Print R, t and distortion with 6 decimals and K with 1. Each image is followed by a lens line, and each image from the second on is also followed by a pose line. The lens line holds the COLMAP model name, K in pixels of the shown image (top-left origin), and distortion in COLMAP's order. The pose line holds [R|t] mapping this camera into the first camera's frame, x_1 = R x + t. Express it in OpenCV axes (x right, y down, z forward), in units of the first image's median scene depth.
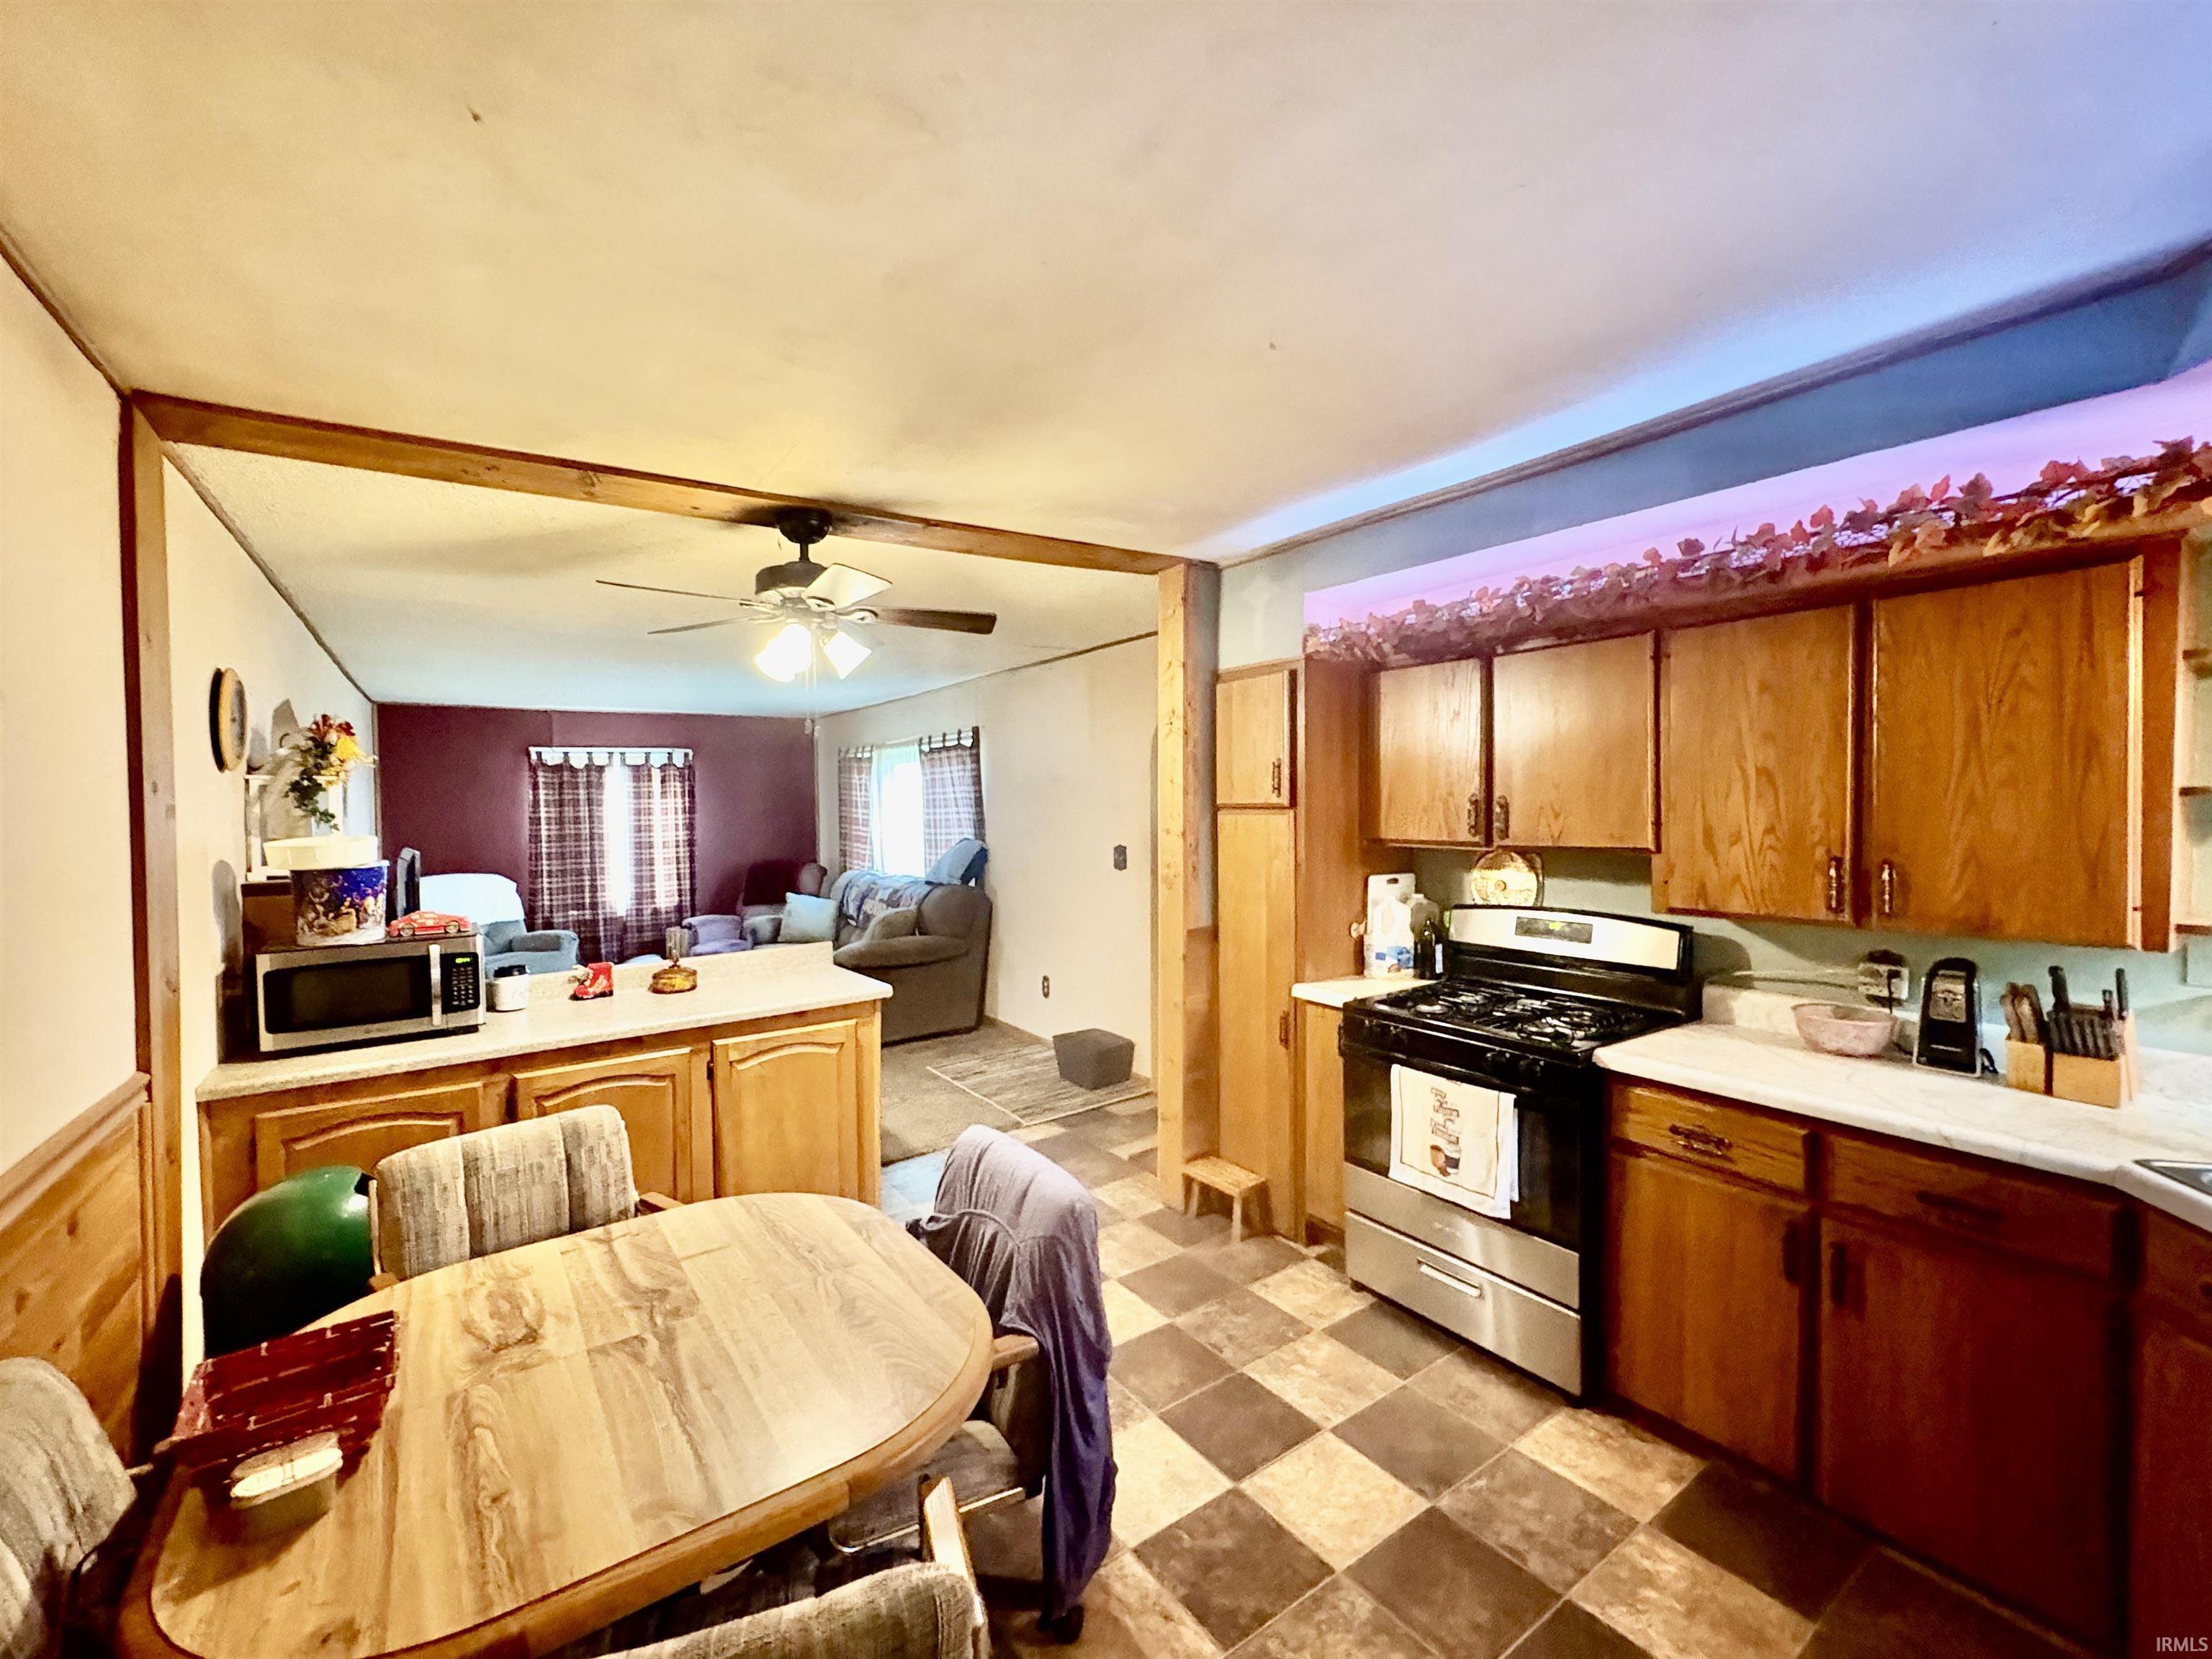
lens RADIAL K [[920.7, 0, 1119.8], [0, 920.7, 817.7], [0, 0, 1]] dist [-0.001844, 0.000564]
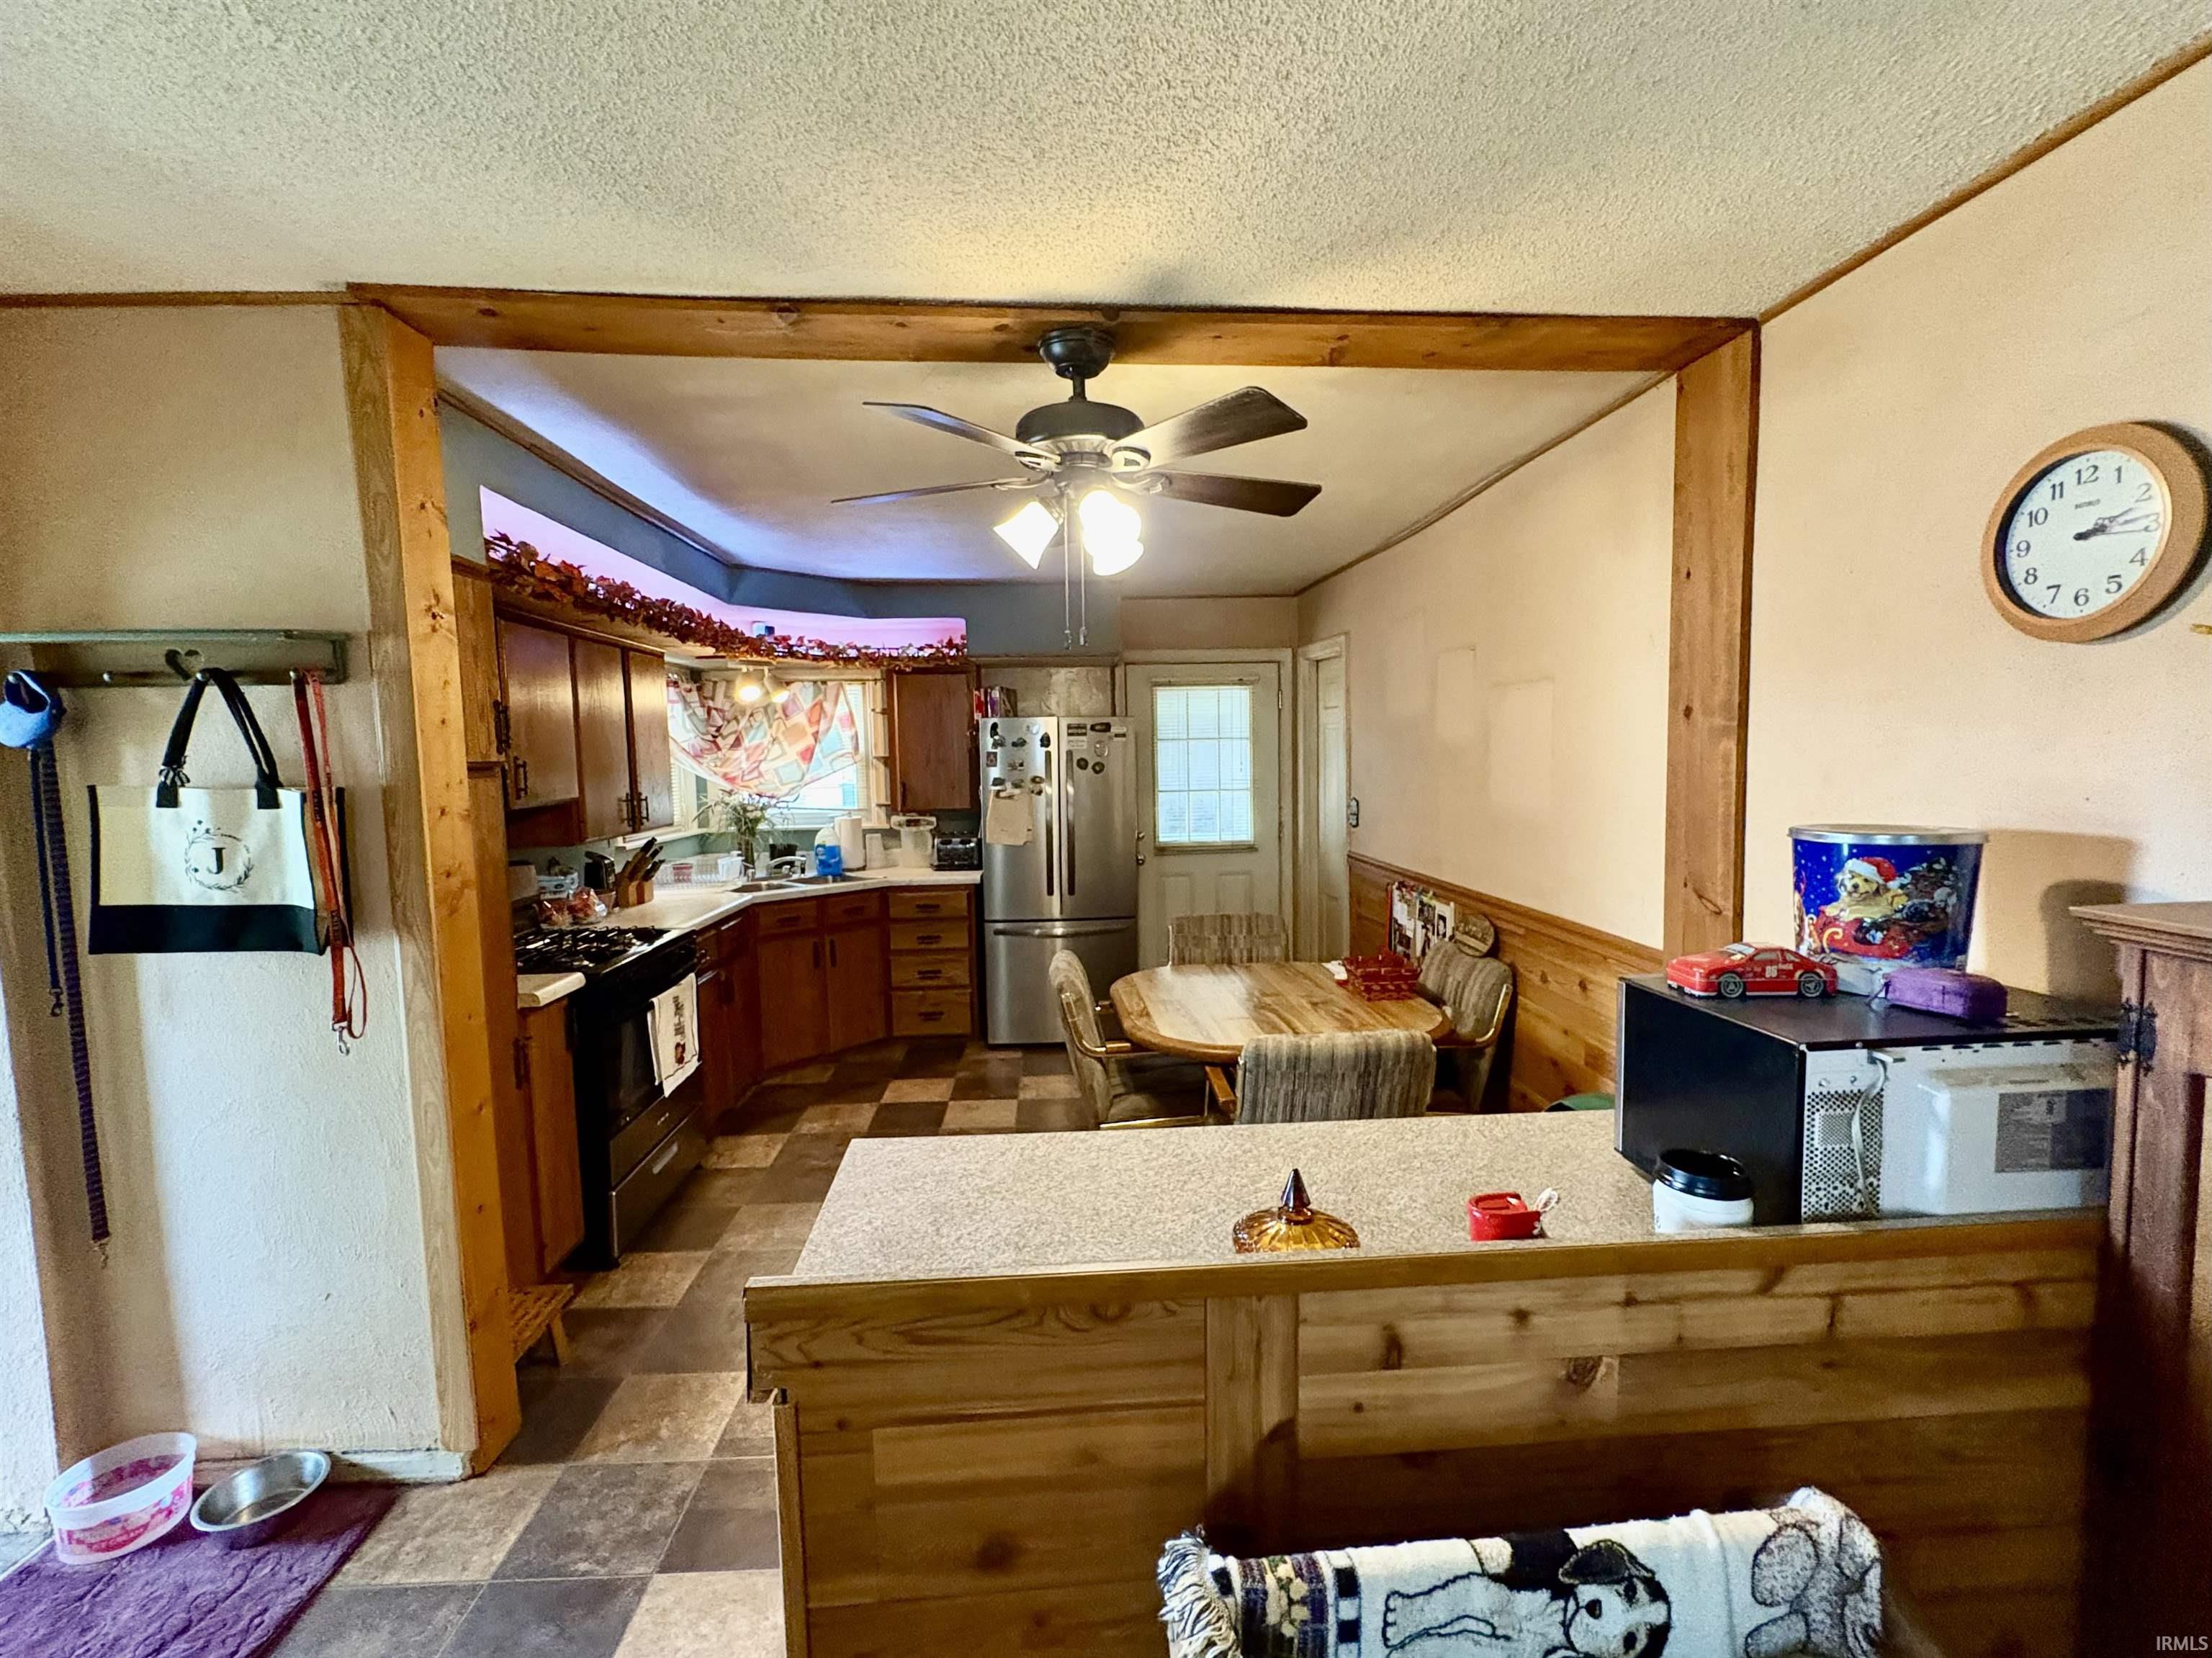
lens RADIAL K [[920.7, 0, 1117.2], [0, 920.7, 828.0], [0, 0, 1]] dist [-0.001844, 0.000564]
pose [[-0.858059, -0.010565, 0.513443, -1.081014], [0.038784, 0.995600, 0.085301, -0.008550], [-0.512085, 0.093107, -0.853873, 2.414258]]
